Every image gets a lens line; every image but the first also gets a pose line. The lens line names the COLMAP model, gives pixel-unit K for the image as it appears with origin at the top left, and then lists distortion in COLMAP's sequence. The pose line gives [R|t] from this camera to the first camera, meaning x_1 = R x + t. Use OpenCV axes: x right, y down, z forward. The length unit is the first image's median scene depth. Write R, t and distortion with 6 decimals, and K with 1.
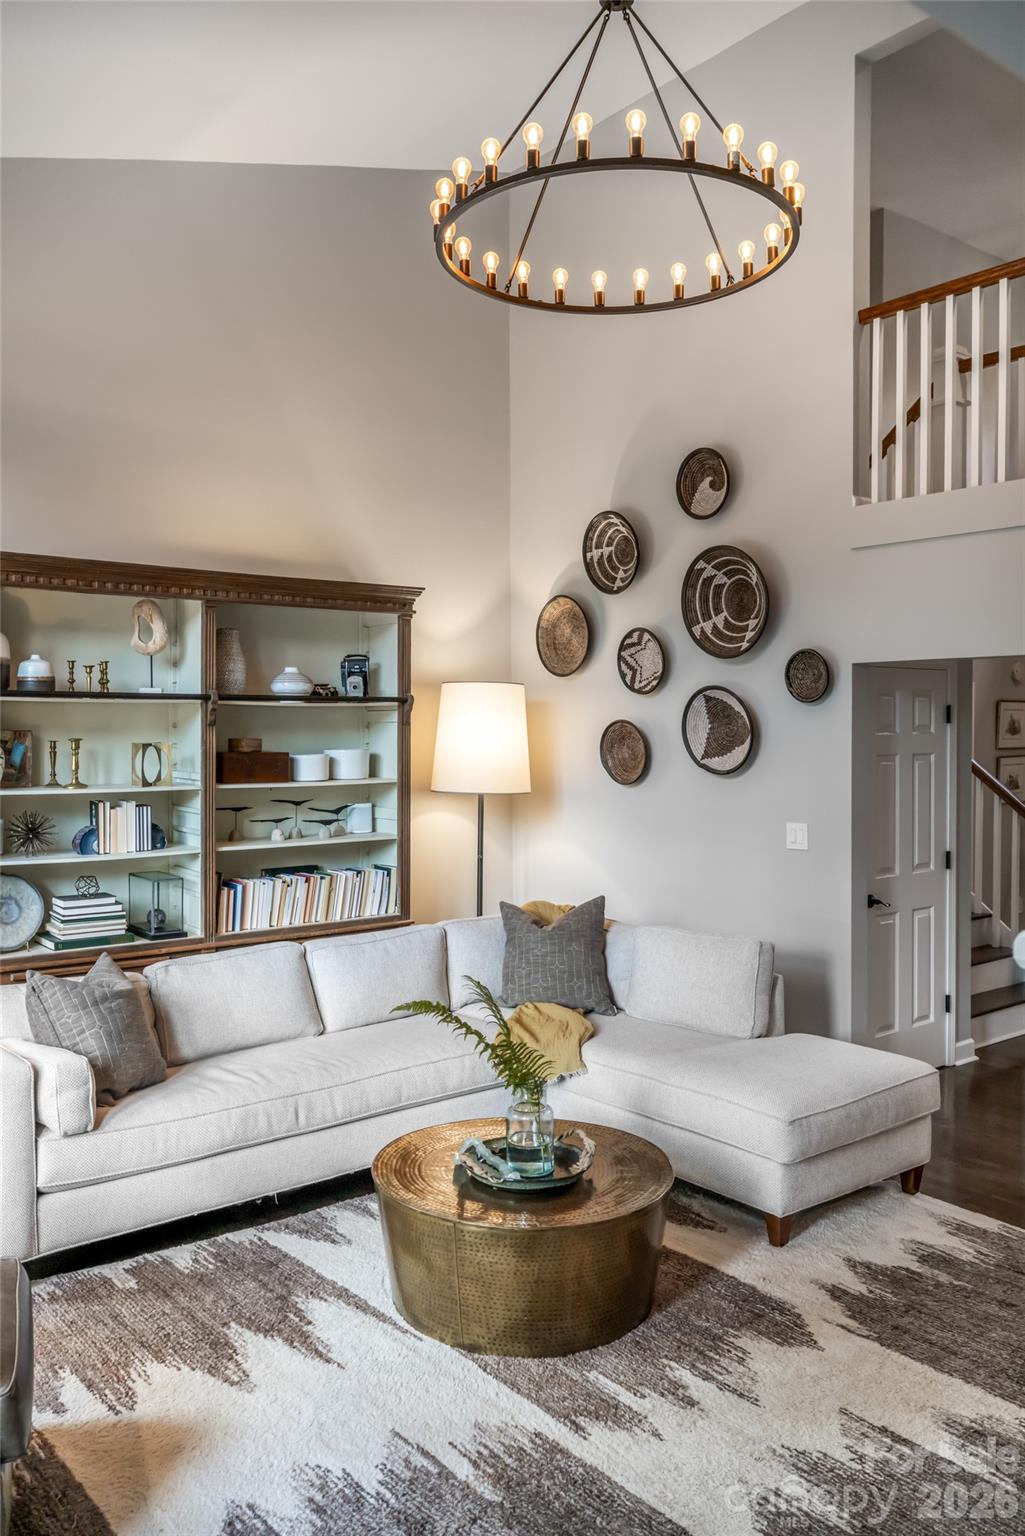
lens RADIAL K [[1201.4, 0, 512.5], [0, 1201.4, 768.0], [0, 0, 1]] dist [-0.010333, 0.008482]
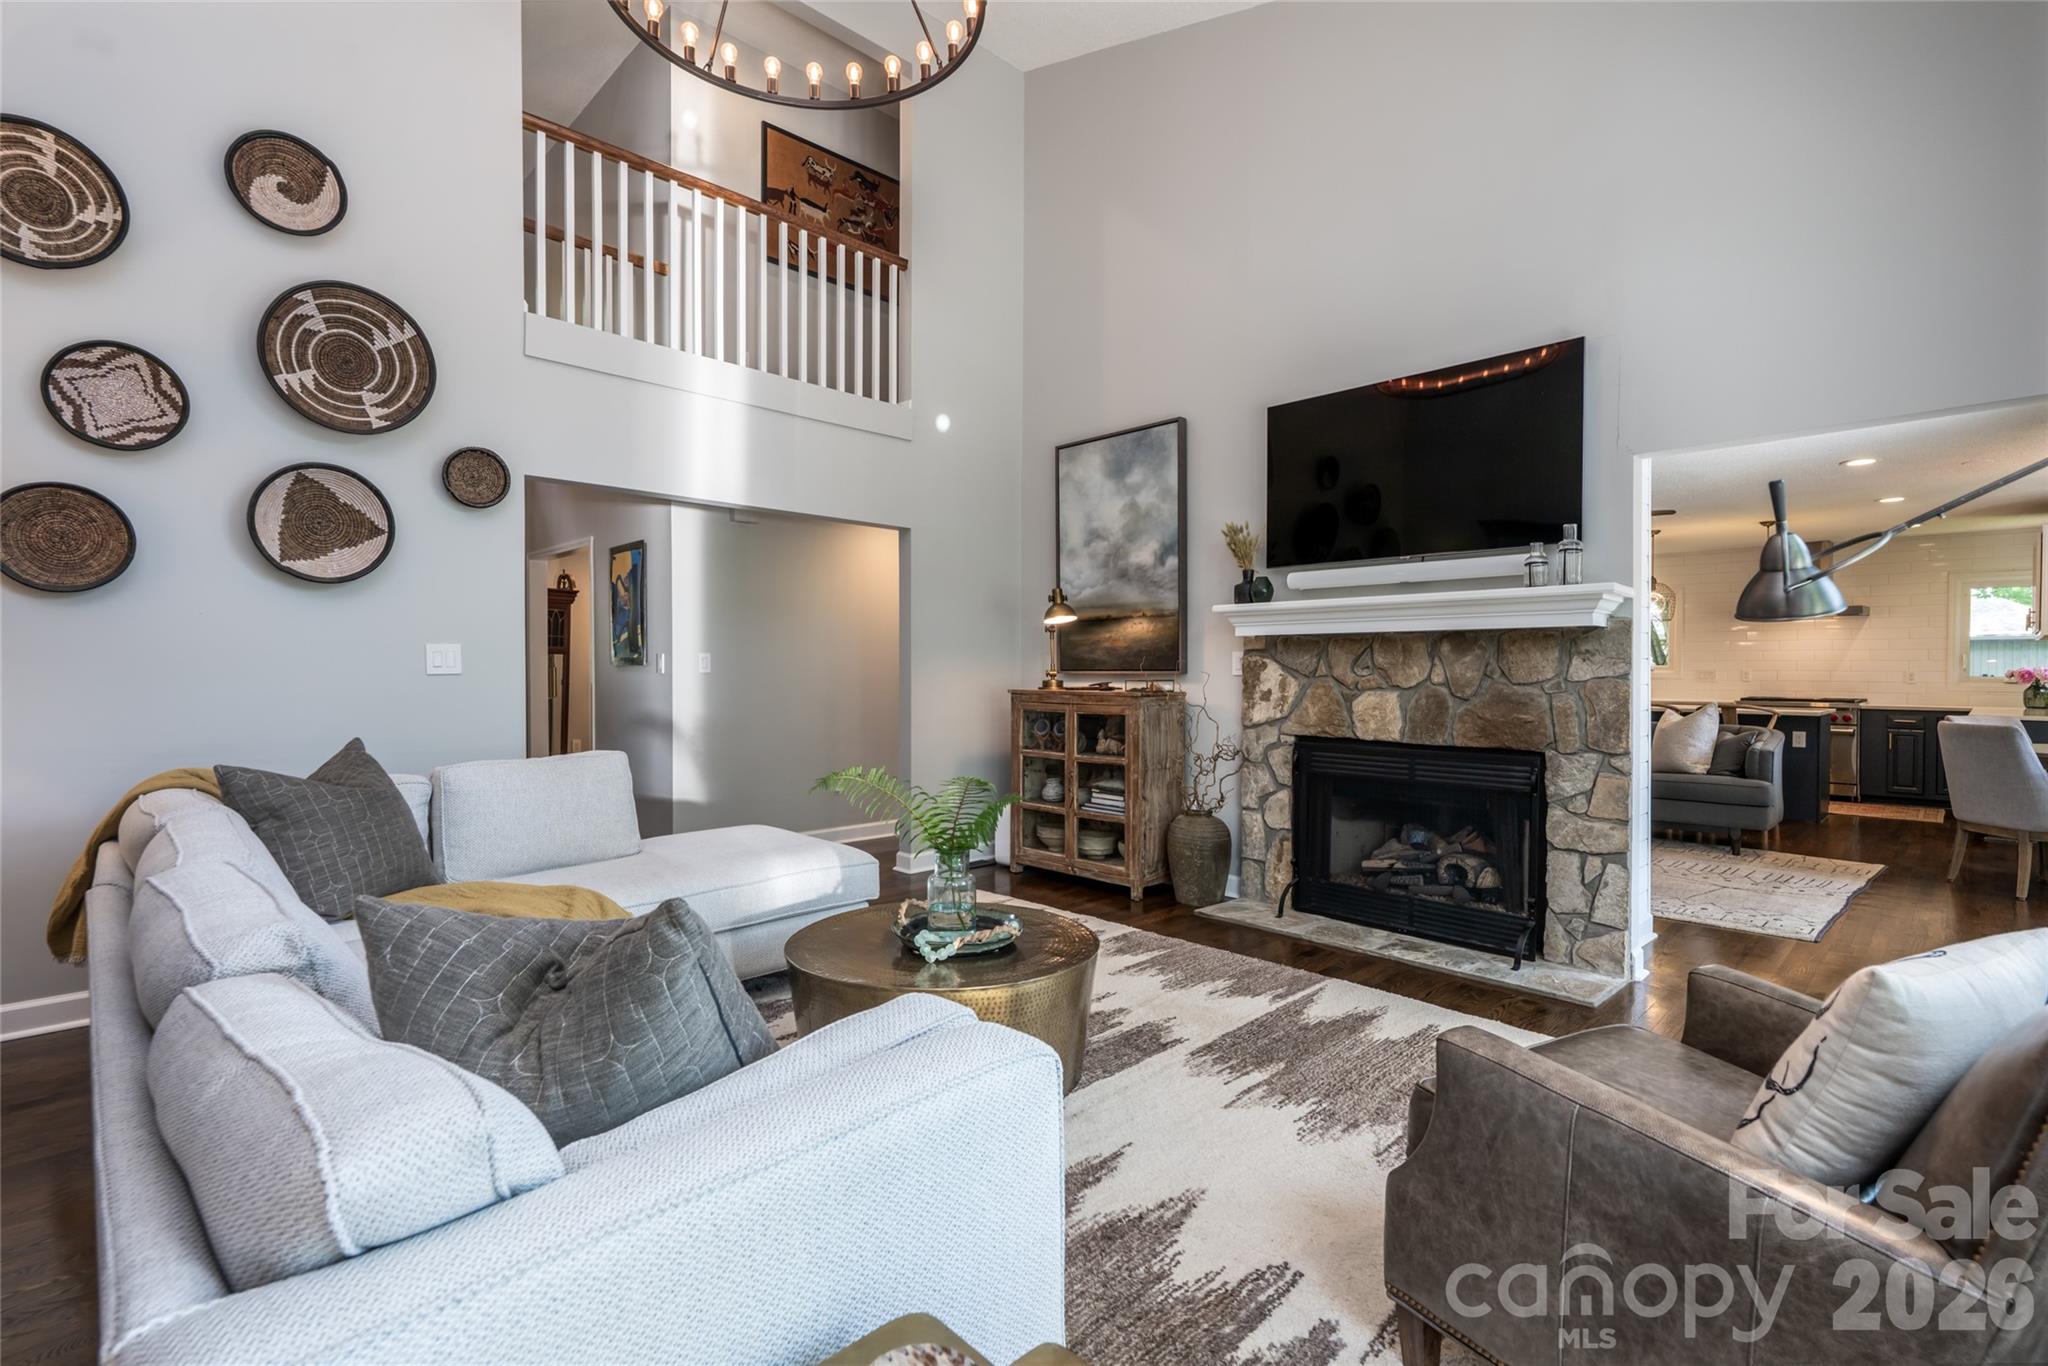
lens RADIAL K [[940.8, 0, 1023.4], [0, 940.8, 678.9], [0, 0, 1]] dist [0.000058, 0.000487]
pose [[-0.097914, -0.012156, 0.995121, -0.502806], [0.027029, 0.999524, 0.014869, 0.075379], [-0.994828, 0.028353, -0.097539, 0.673198]]
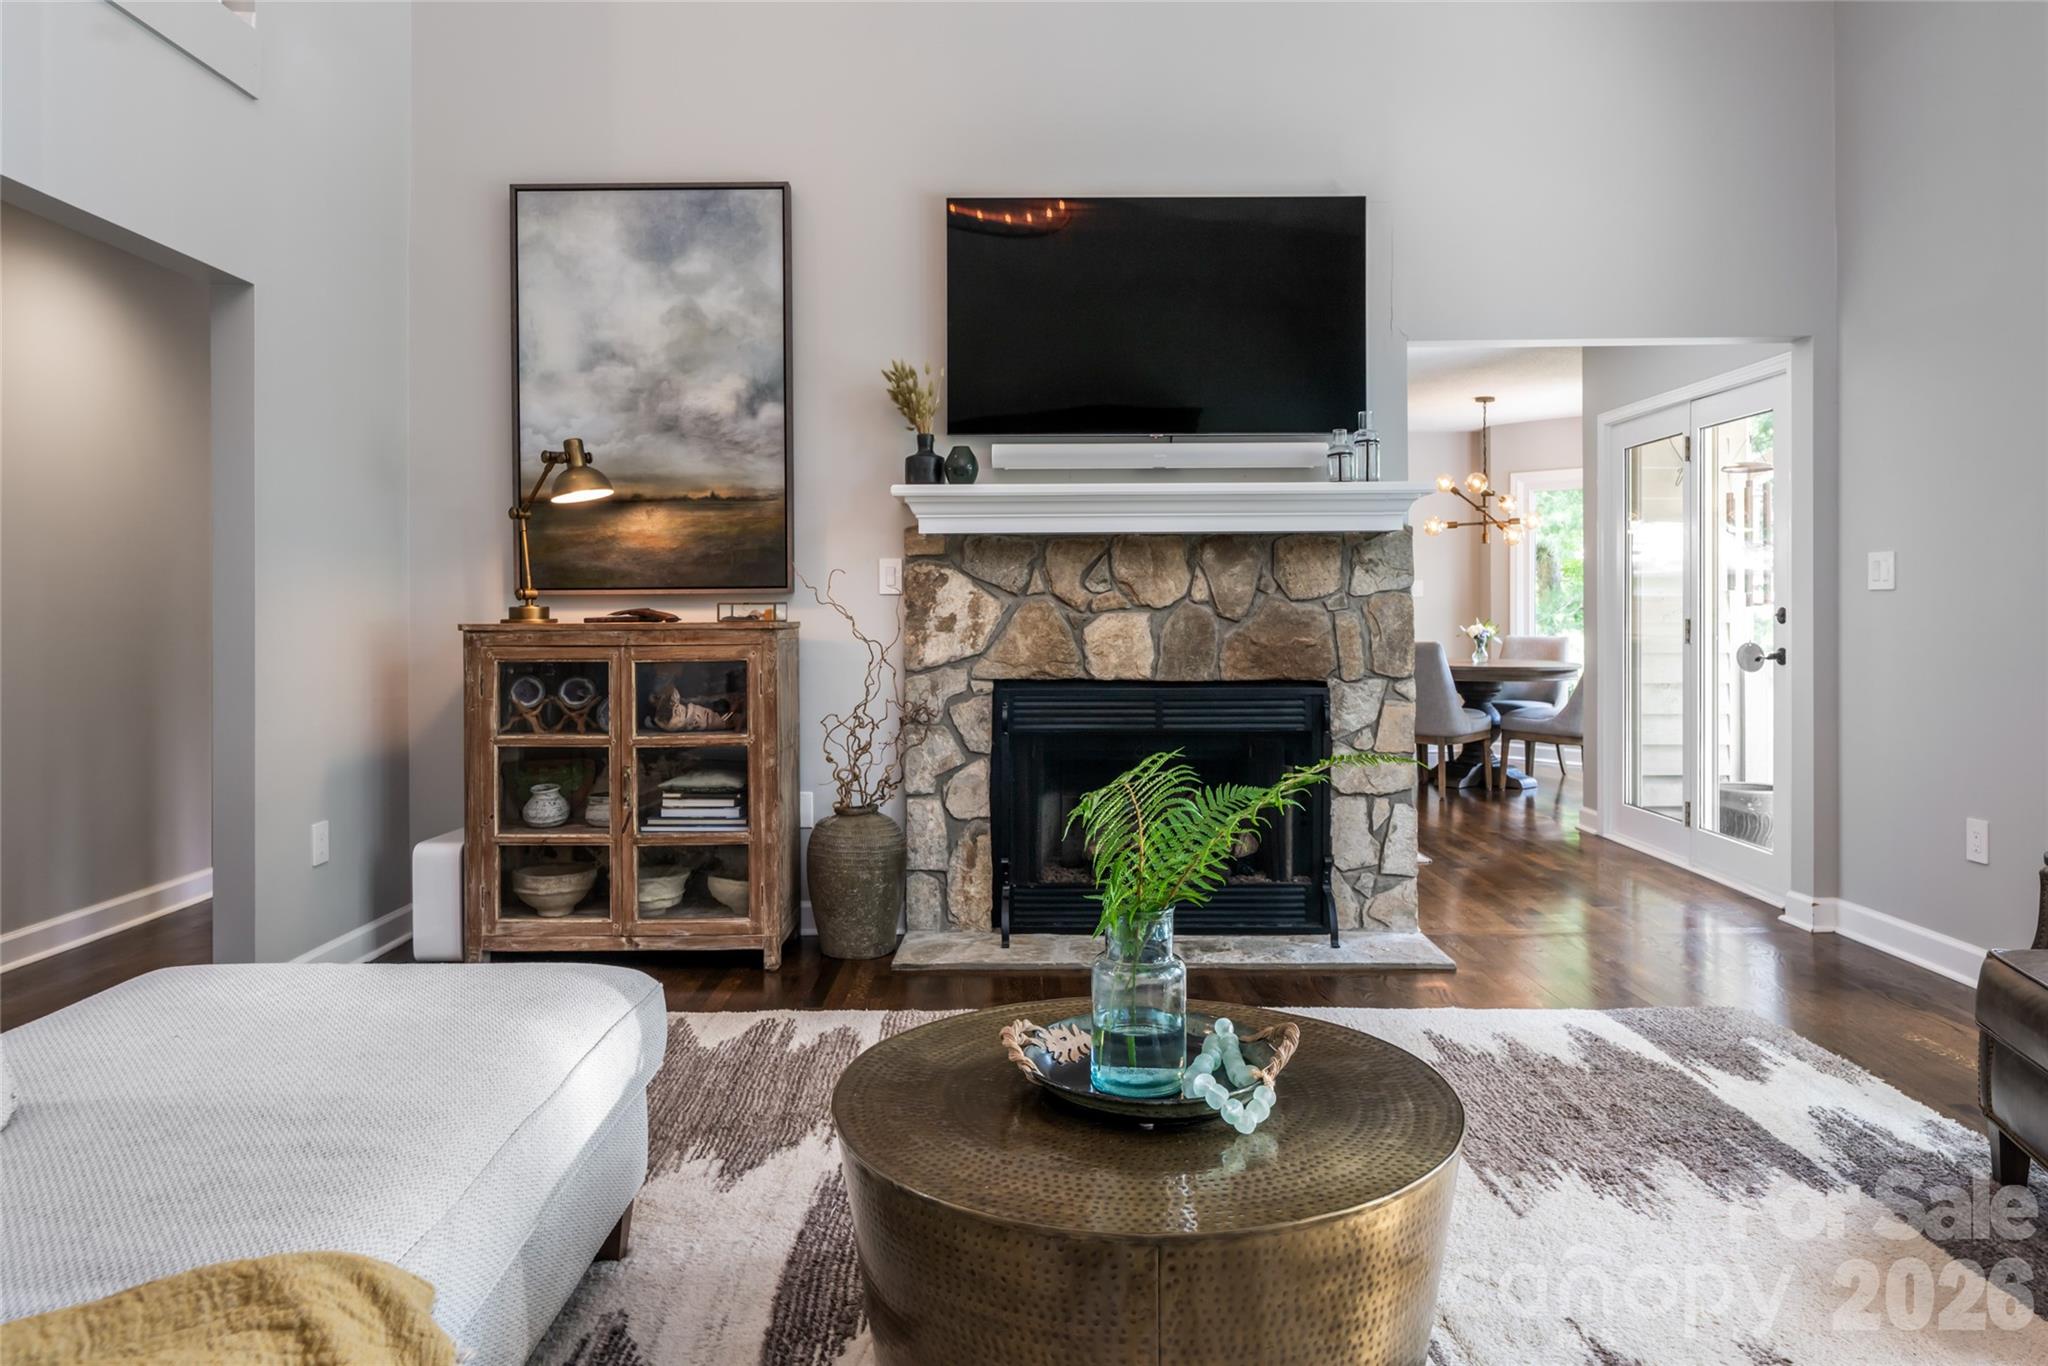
lens RADIAL K [[1273.1, 0, 1022.0], [0, 1273.1, 604.6], [0, 0, 1]] dist [-0.001687, -0.001445]
pose [[-0.784497, 0.003764, 0.620121, -0.185269], [0.022039, 0.999519, 0.021814, 0.081677], [-0.619741, 0.030780, -0.784203, 0.960403]]
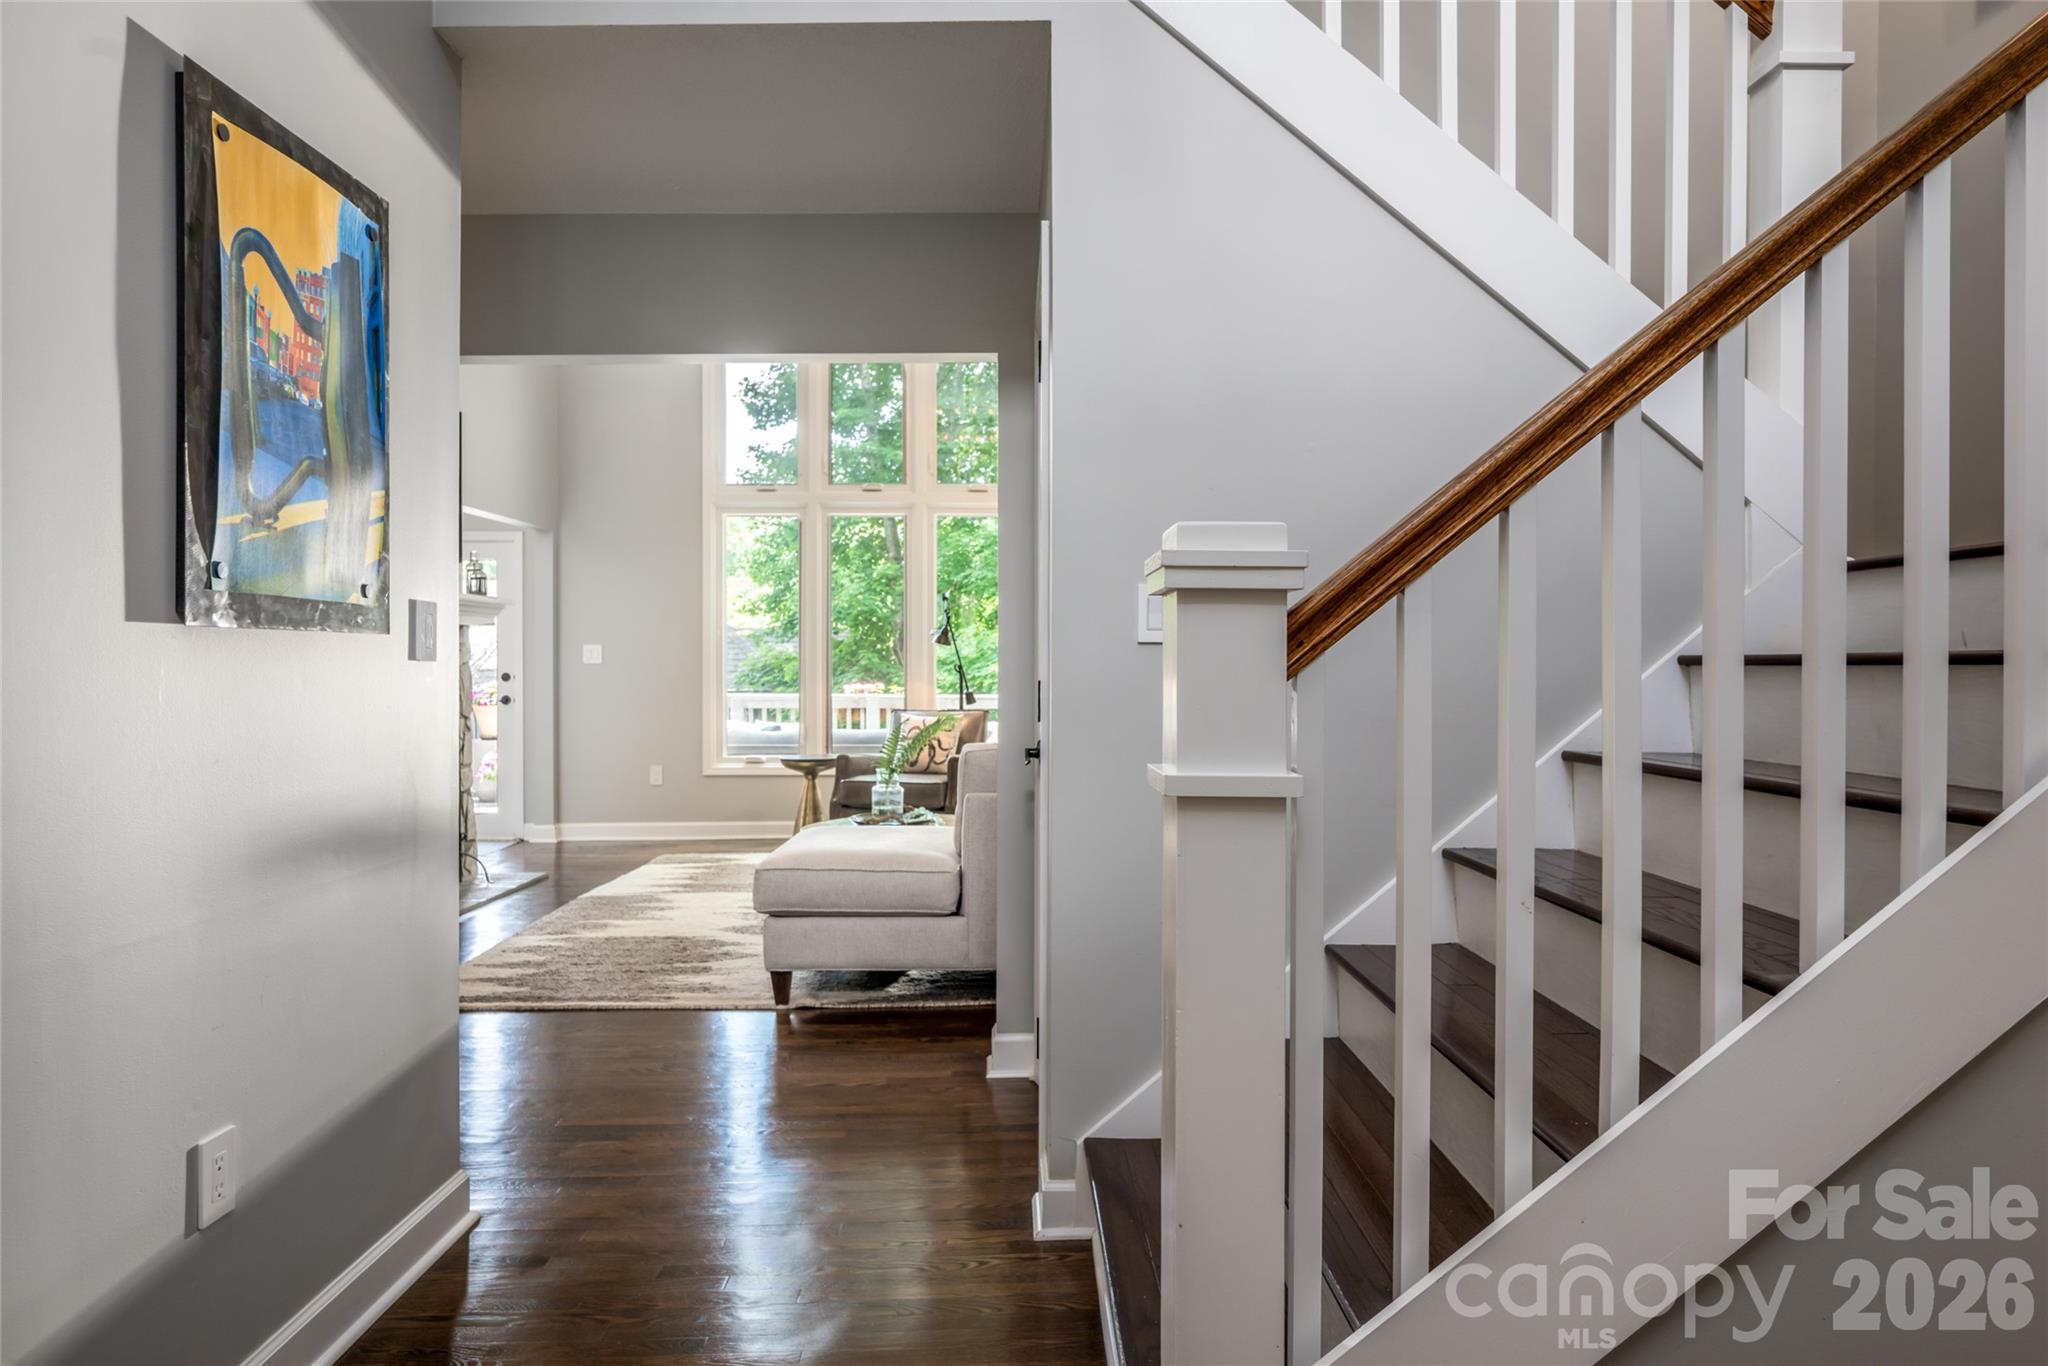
lens RADIAL K [[1303.0, 0, 1025.0], [0, 1303.0, 673.1], [0, 0, 1]] dist [0.003443, 0.000661]
pose [[-0.607688, 0.007013, -0.794145, 0.824104], [-0.022214, 0.999420, 0.025824, 0.059165], [0.793865, 0.033334, -0.607180, 1.426430]]
